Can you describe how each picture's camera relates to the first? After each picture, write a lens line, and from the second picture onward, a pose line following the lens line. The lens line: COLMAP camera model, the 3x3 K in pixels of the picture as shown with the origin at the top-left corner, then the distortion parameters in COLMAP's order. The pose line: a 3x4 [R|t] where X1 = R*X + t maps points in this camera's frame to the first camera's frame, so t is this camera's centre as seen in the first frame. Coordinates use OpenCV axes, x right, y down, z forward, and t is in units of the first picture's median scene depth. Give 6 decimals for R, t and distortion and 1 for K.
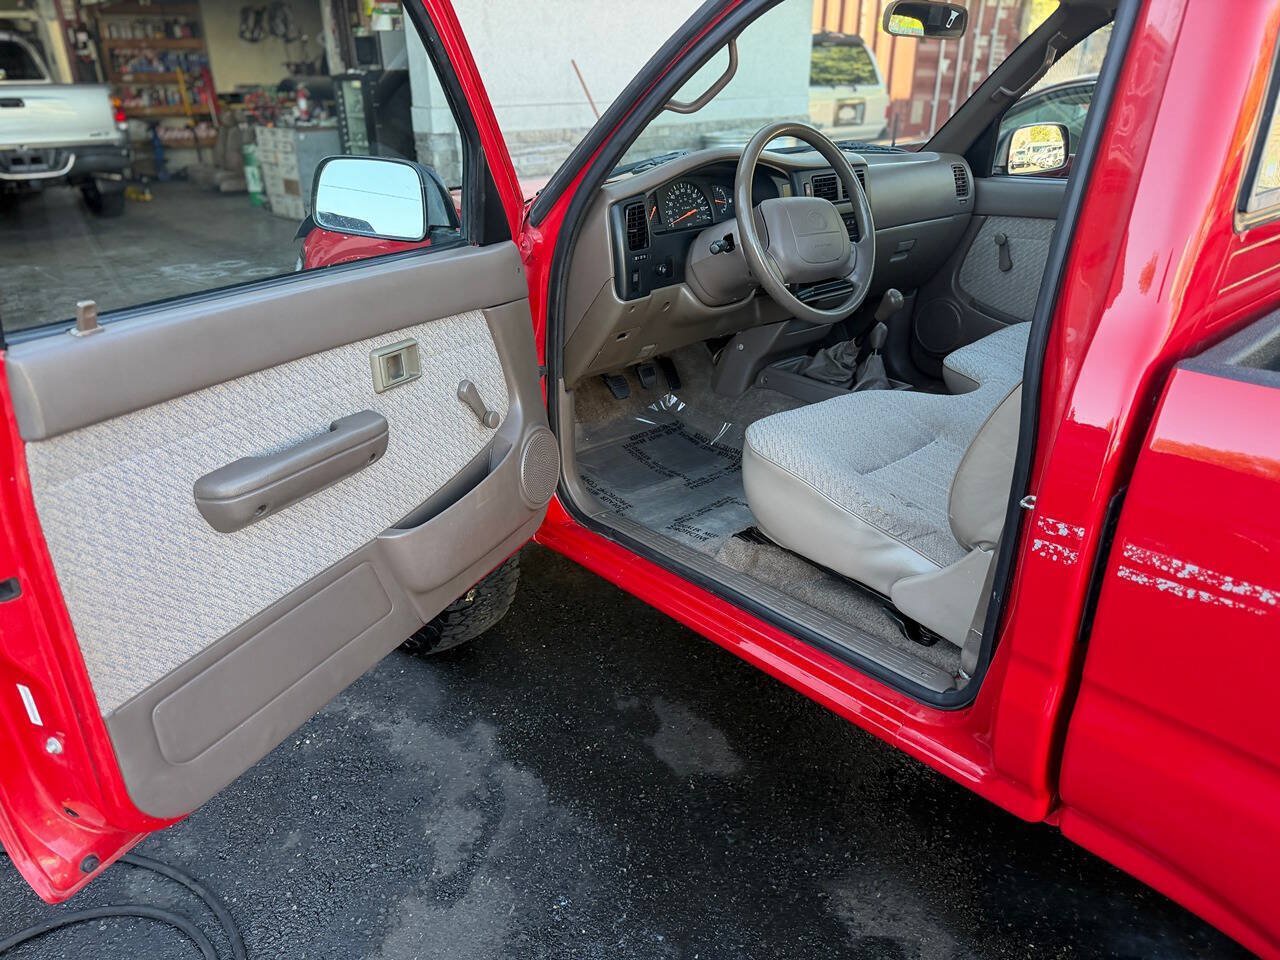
lens RADIAL K [[905.2, 0, 629.5], [0, 905.2, 509.3], [0, 0, 1]] dist [0.010469, -0.009012]
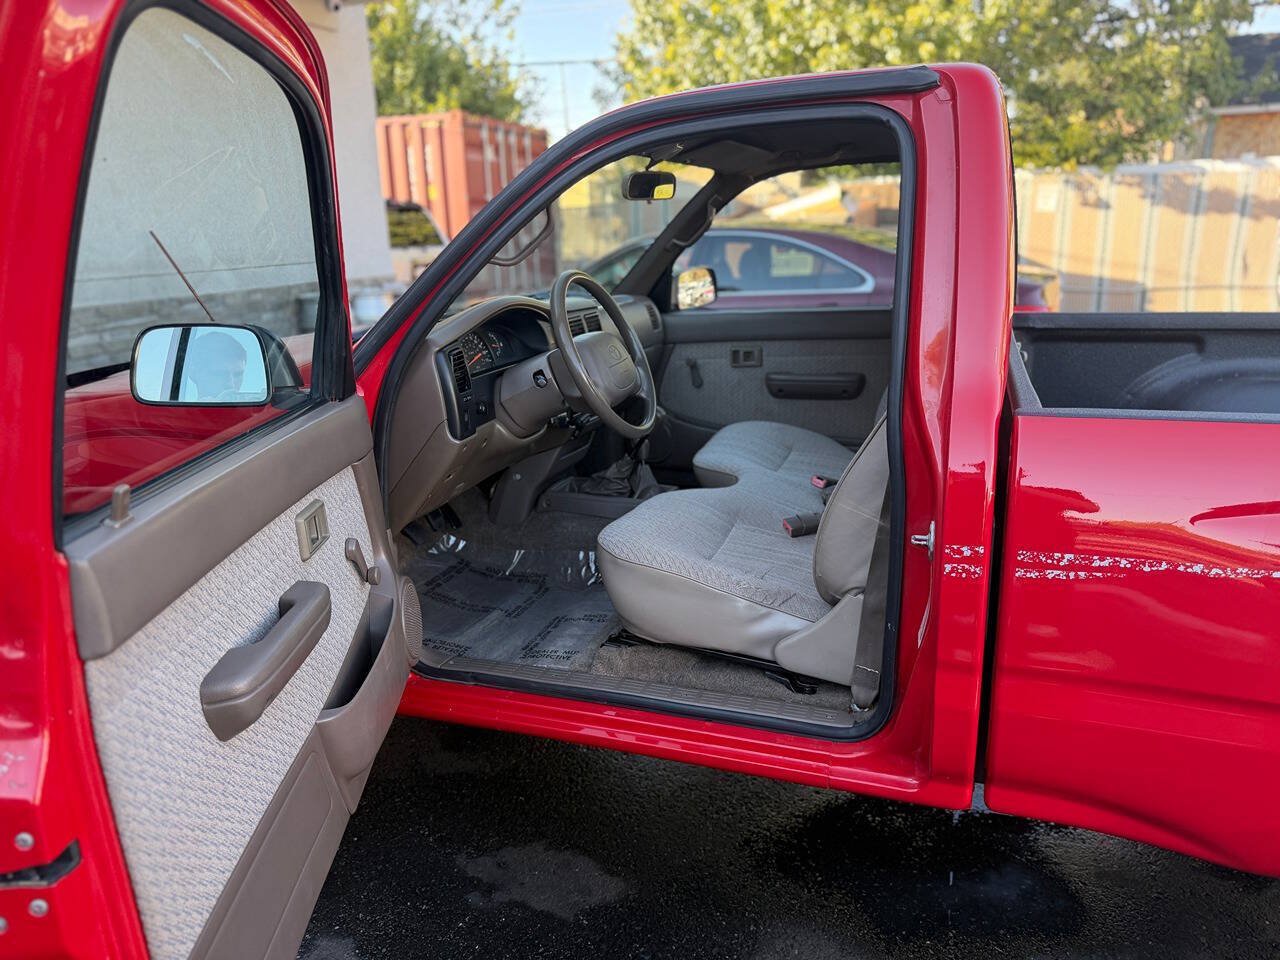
lens RADIAL K [[905.2, 0, 640.5], [0, 905.2, 480.6], [0, 0, 1]] dist [0.010469, -0.009012]
pose [[0.880282, -0.144343, 0.451961, -0.271138], [0.226836, 0.964711, -0.133706, -0.004292], [-0.416712, 0.220220, 0.881960, 0.022234]]
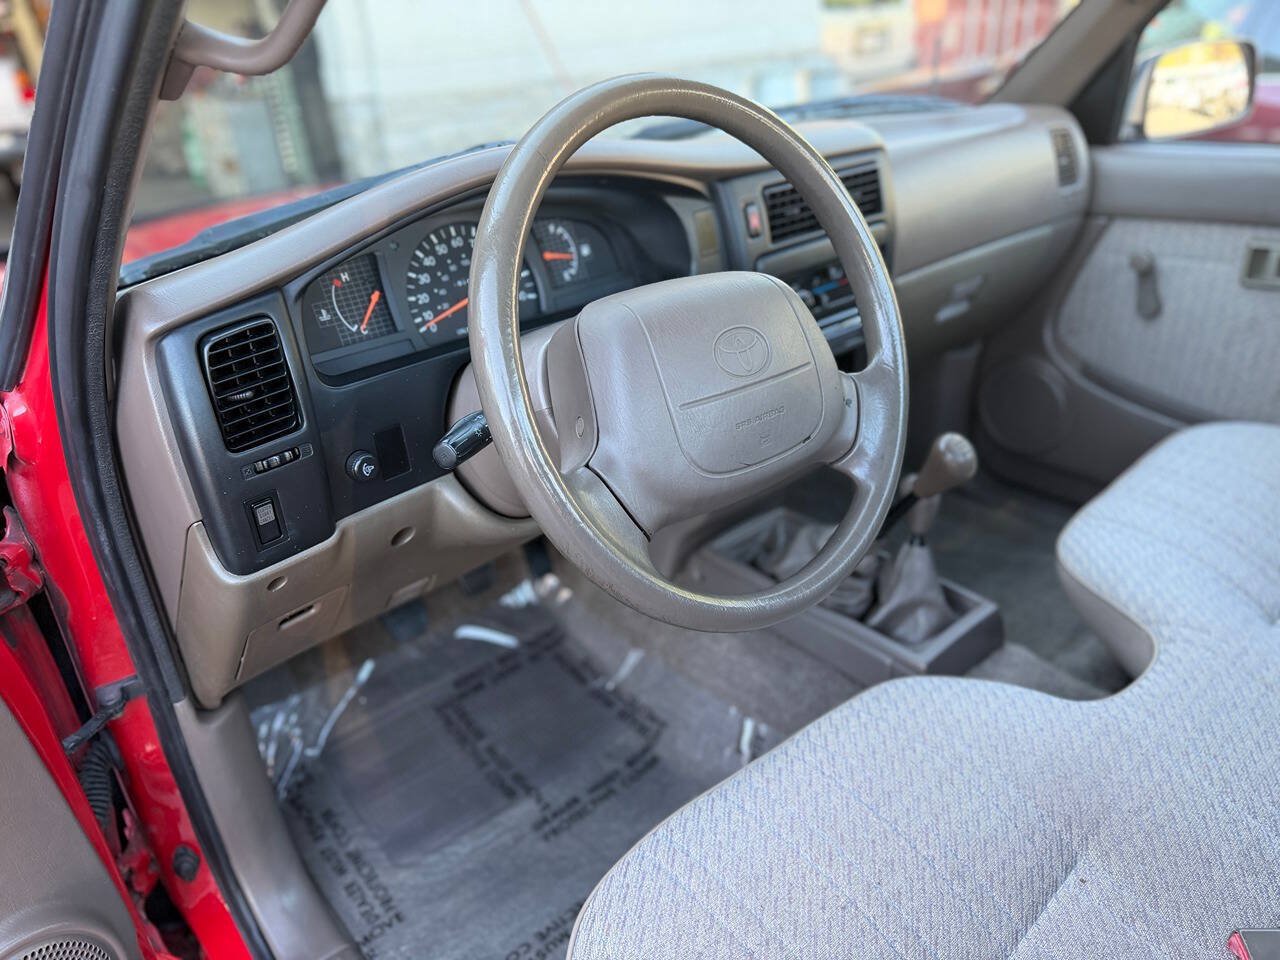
lens RADIAL K [[916.7, 0, 637.5], [0, 916.7, 479.2], [0, 0, 1]] dist [0.026597, -0.033151]
pose [[0.998603, -0.041246, -0.033020, 0.159752], [0.041850, 0.998965, 0.017833, -0.249105], [0.032251, -0.019190, 0.999296, 0.574457]]
